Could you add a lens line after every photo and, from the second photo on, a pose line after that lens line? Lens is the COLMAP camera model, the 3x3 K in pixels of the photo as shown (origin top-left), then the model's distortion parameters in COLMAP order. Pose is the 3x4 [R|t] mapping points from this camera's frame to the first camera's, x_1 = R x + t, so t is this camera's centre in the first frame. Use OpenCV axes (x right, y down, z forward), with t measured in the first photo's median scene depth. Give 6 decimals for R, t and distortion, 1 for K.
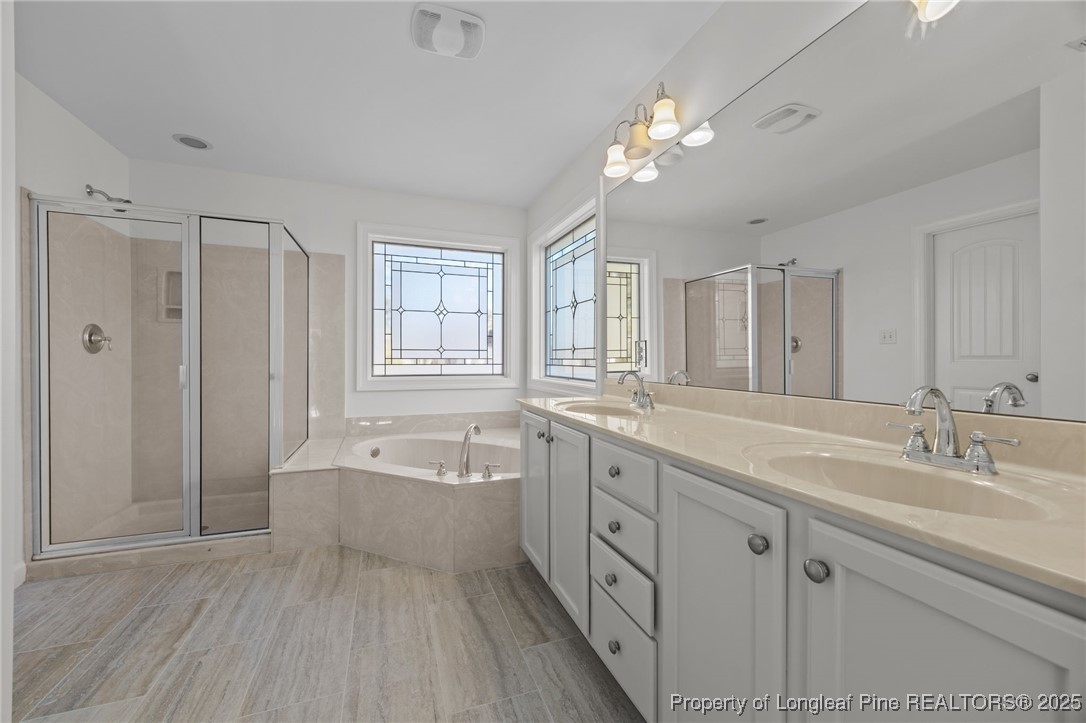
lens RADIAL K [[426.6, 0, 543.0], [0, 426.6, 361.5], [0, 0, 1]] dist [0.000367, 0.000054]
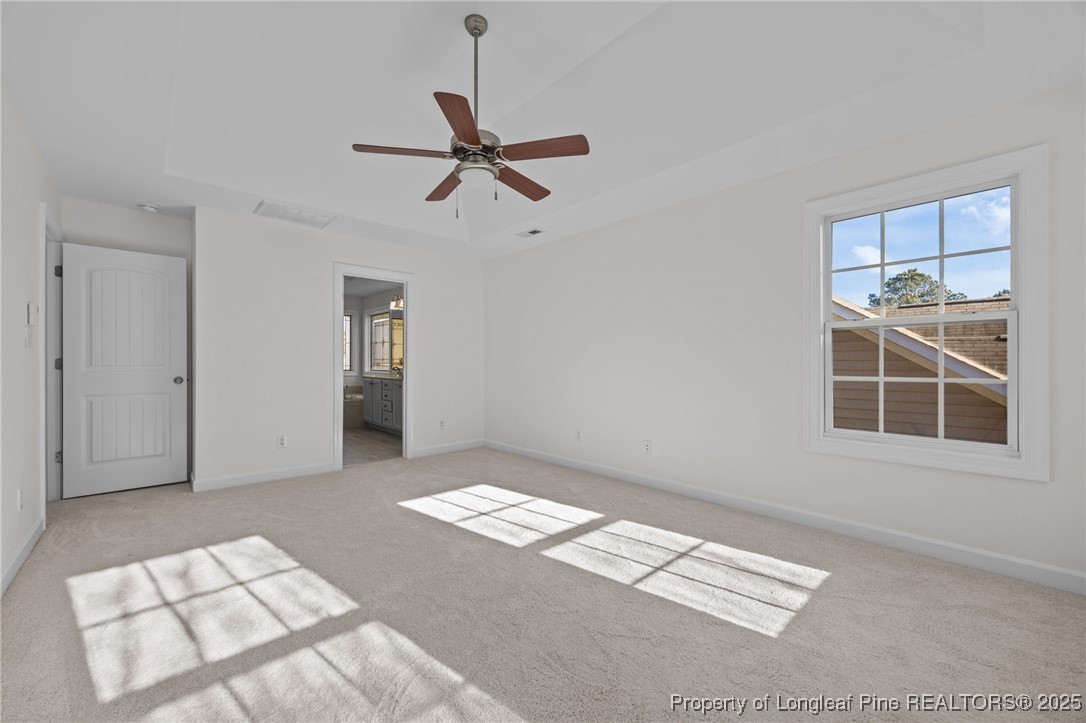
lens RADIAL K [[426.6, 0, 543.0], [0, 426.6, 361.5], [0, 0, 1]] dist [0.000367, 0.000054]
pose [[0.924403, 0.001088, 0.381415, -0.015369], [0.002674, 0.999953, -0.009333, 0.009971], [-0.381408, 0.009648, 0.924357, -1.602574]]
